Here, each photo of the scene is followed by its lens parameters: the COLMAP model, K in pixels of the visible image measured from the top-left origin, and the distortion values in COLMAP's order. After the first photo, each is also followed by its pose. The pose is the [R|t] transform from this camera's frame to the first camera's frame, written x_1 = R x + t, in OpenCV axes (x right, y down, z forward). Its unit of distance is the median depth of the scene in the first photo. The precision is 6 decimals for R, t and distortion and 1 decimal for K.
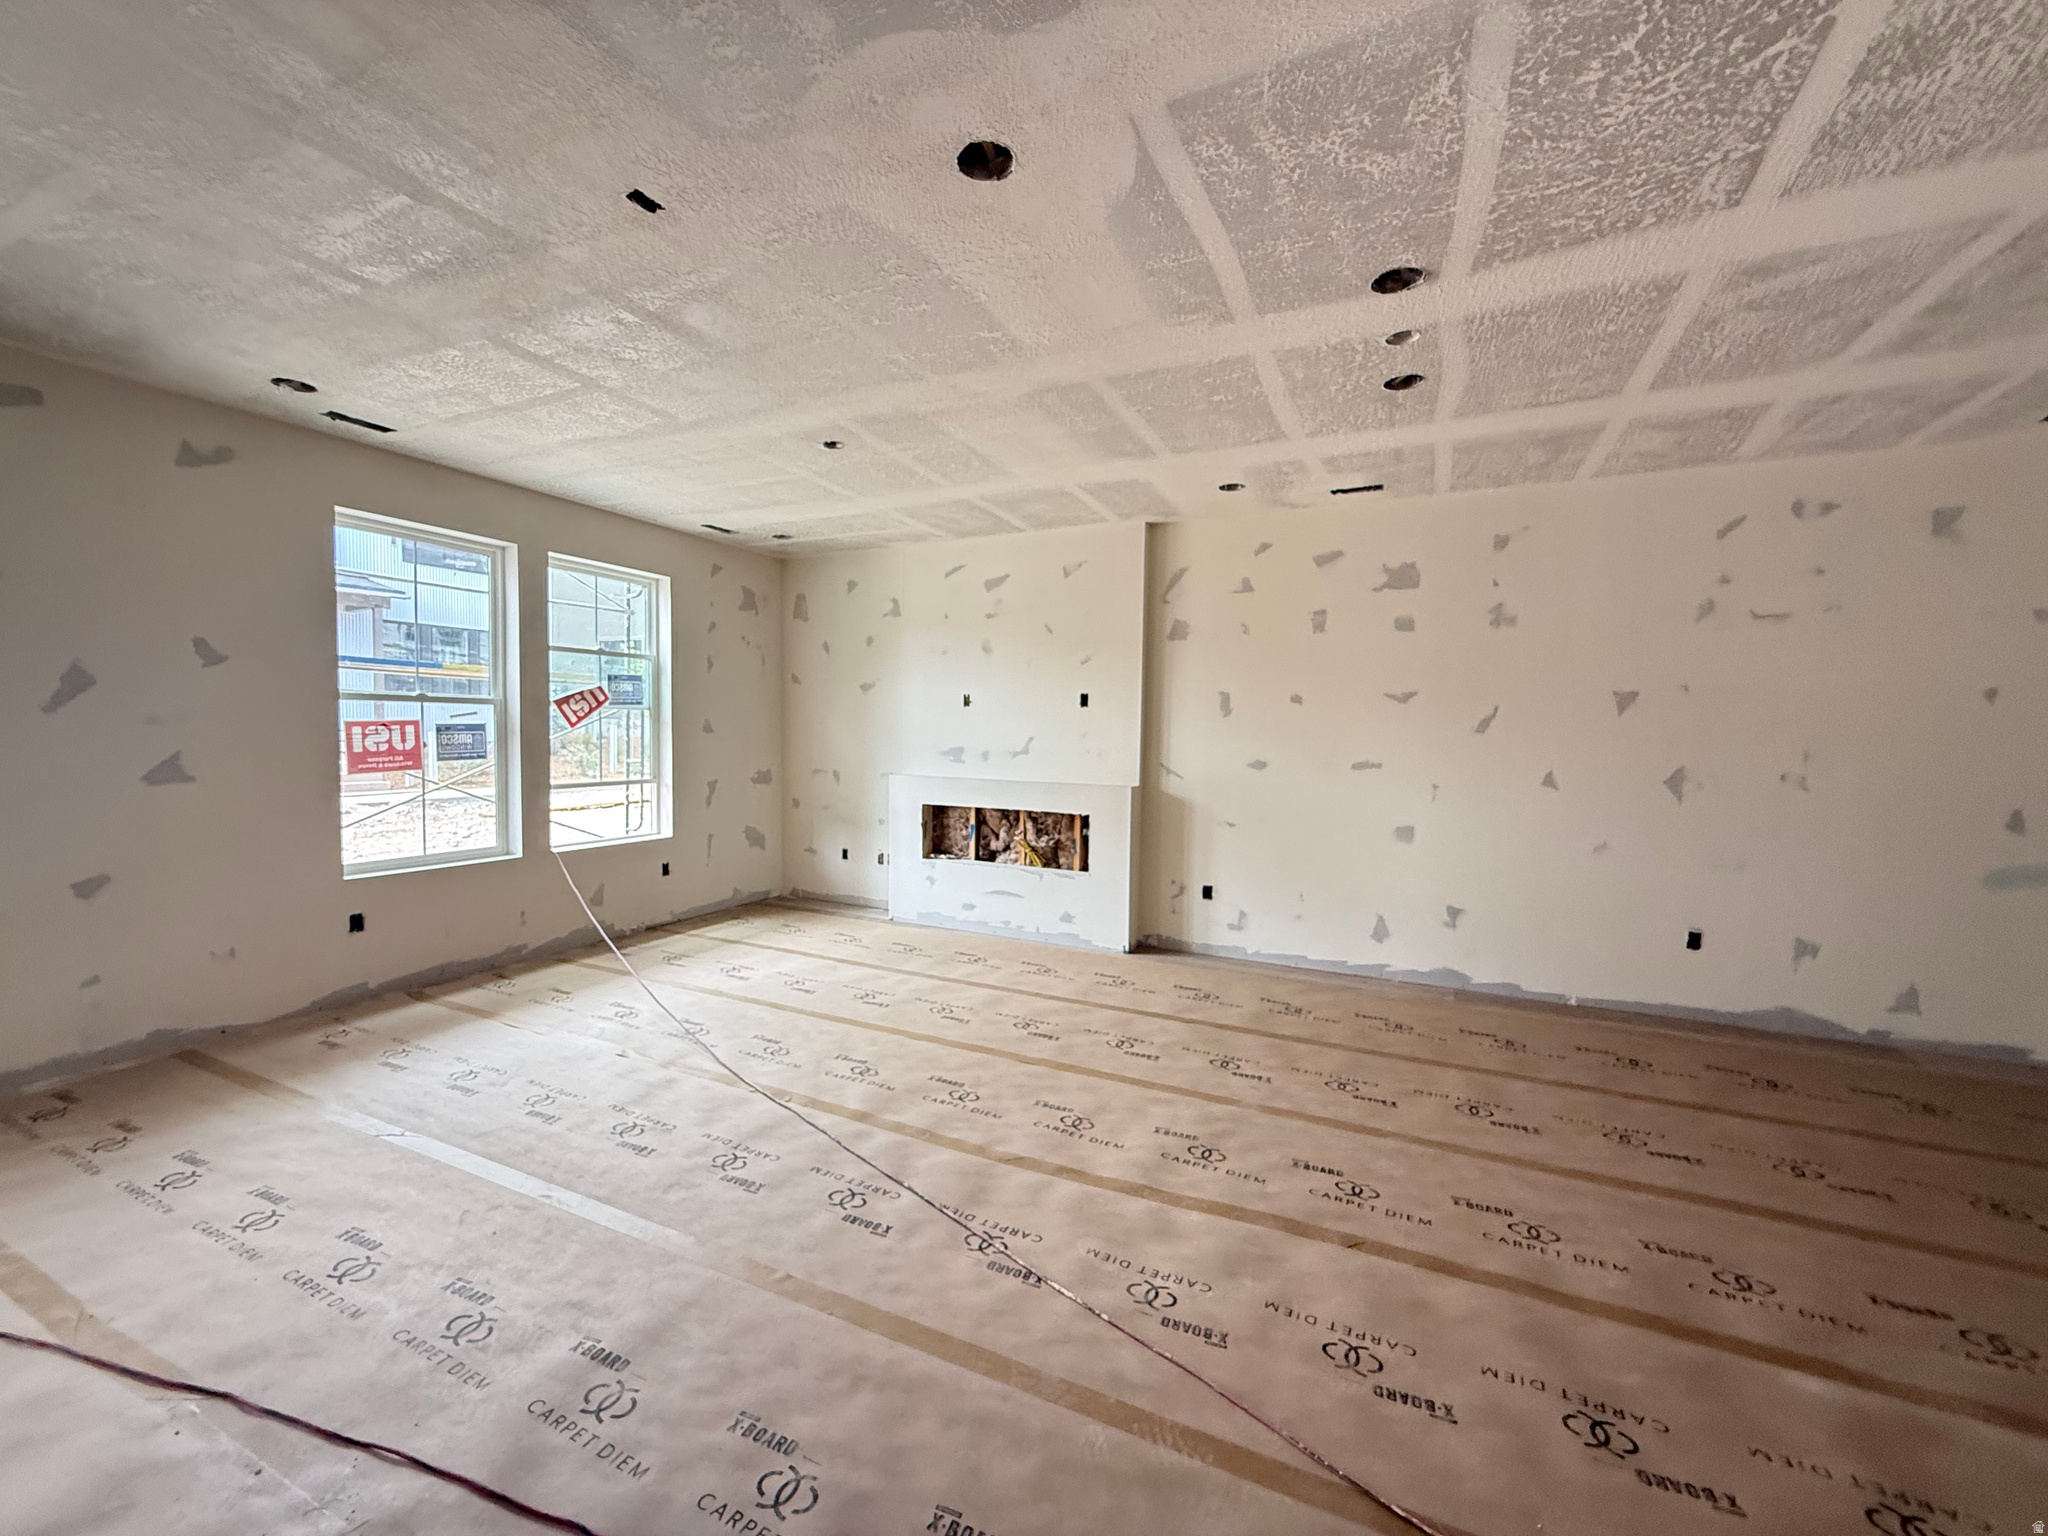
lens RADIAL K [[823.5, 0, 1018.6], [0, 823.5, 767.7], [0, 0, 1]] dist [-0.000090, 0.000036]
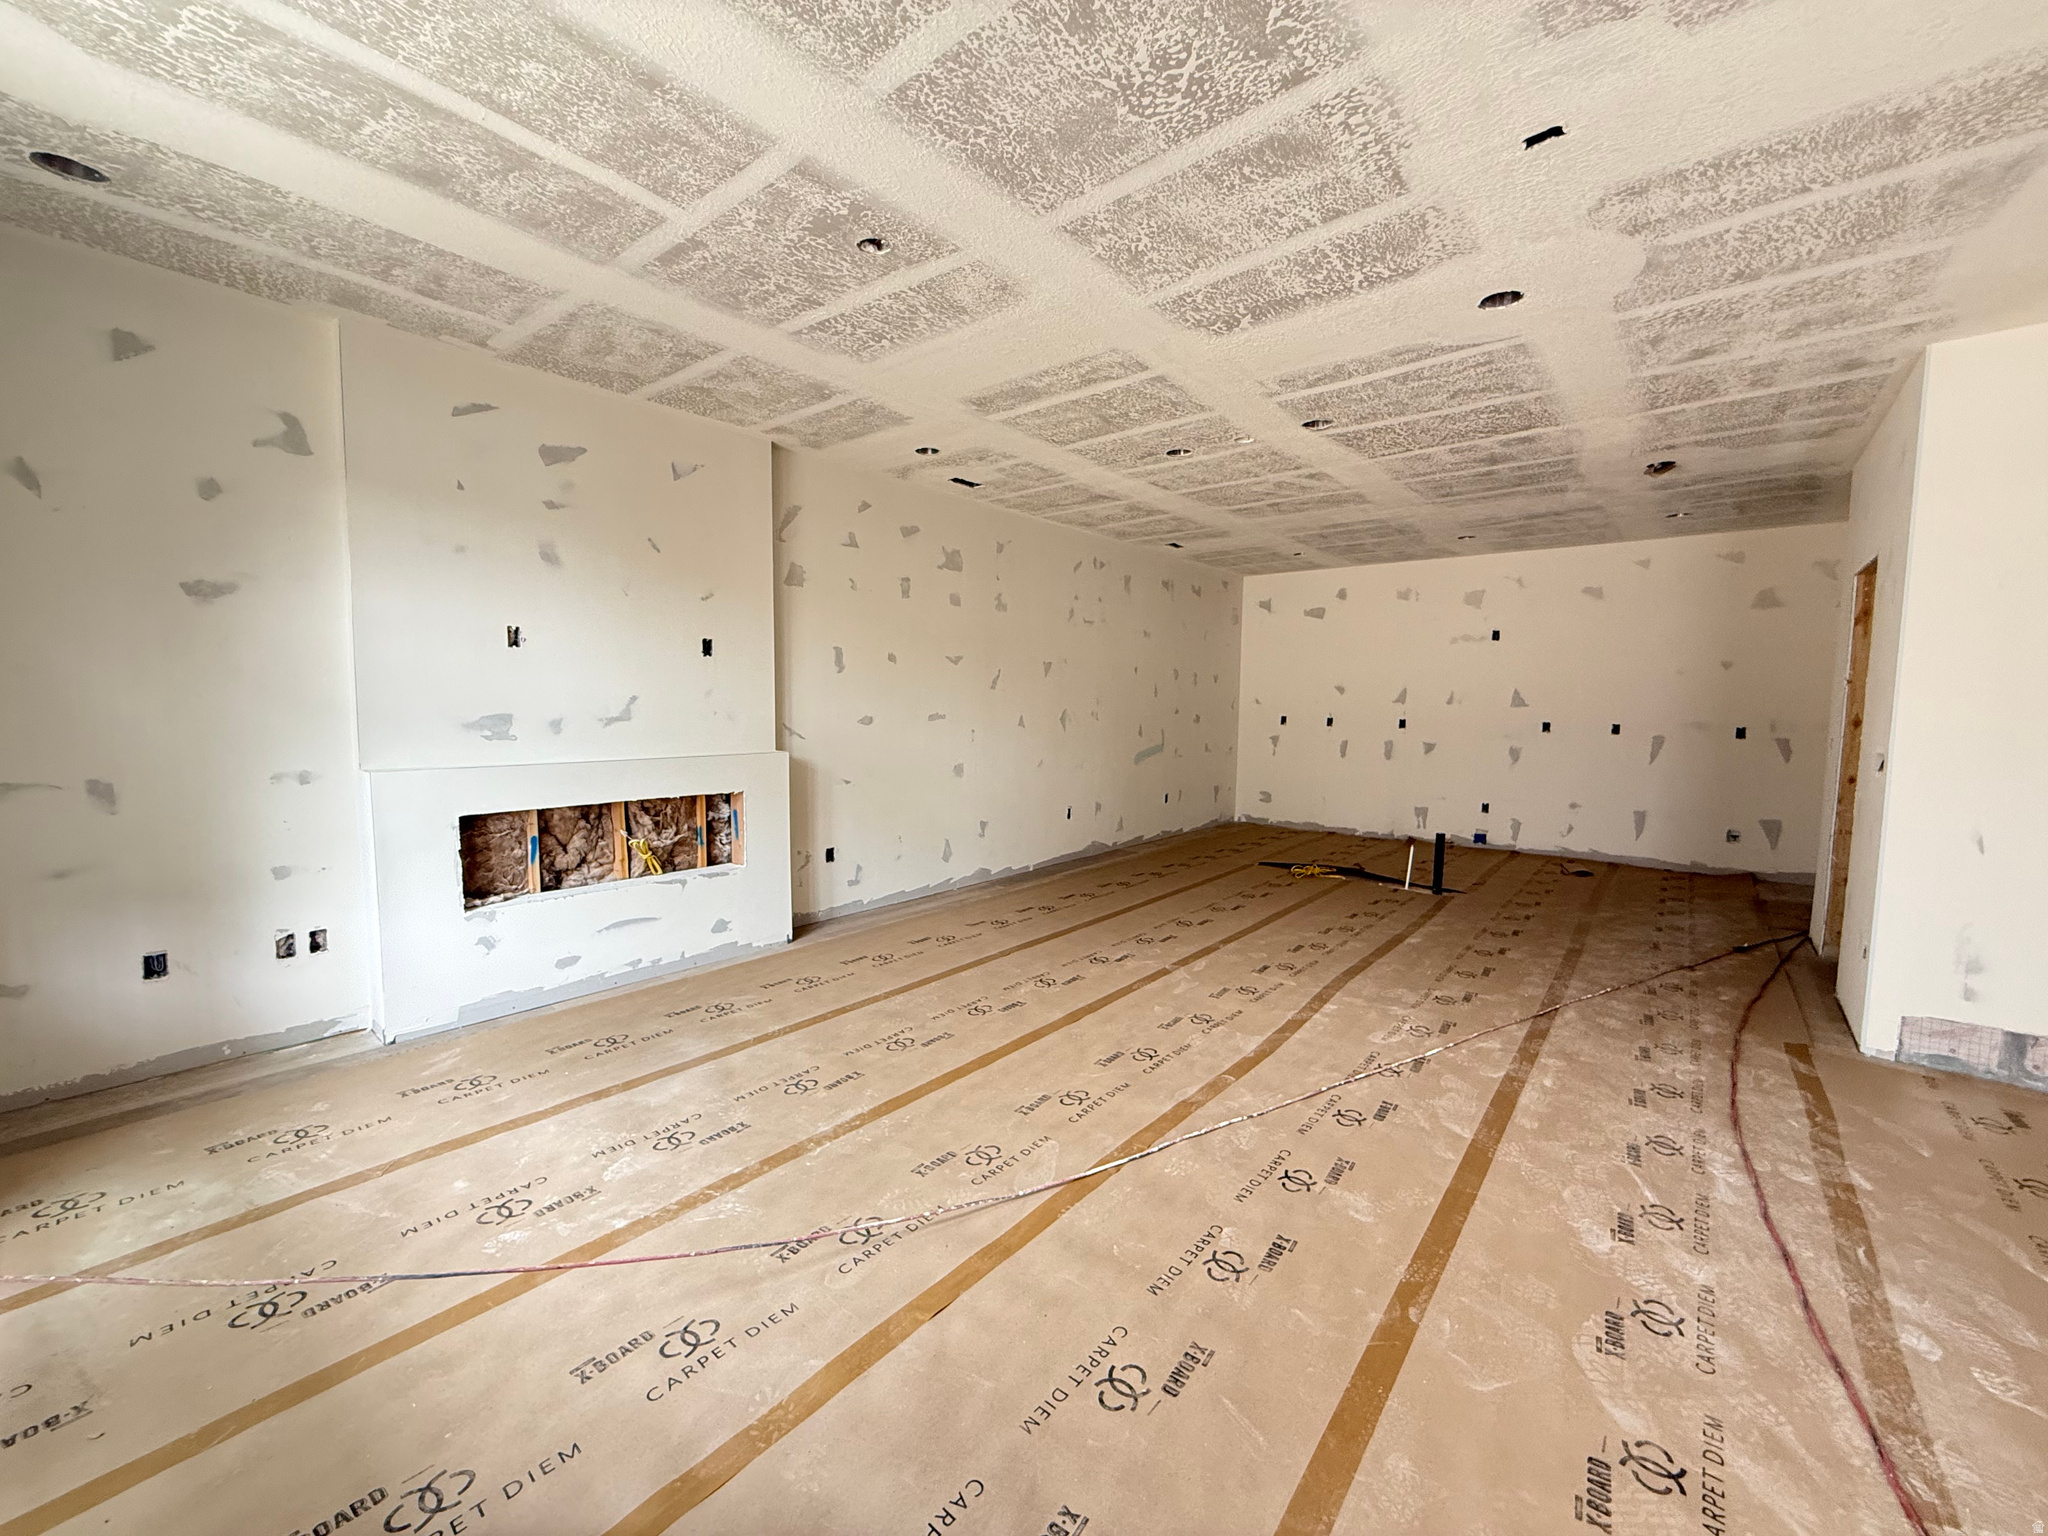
lens RADIAL K [[823.5, 0, 1016.6], [0, 823.5, 766.8], [0, 0, 1]] dist [-0.000090, 0.000036]
pose [[0.239263, -0.095508, 0.966246, -0.692615], [0.036480, 0.995332, 0.089349, -0.032325], [-0.970269, 0.013871, 0.241630, 0.598511]]
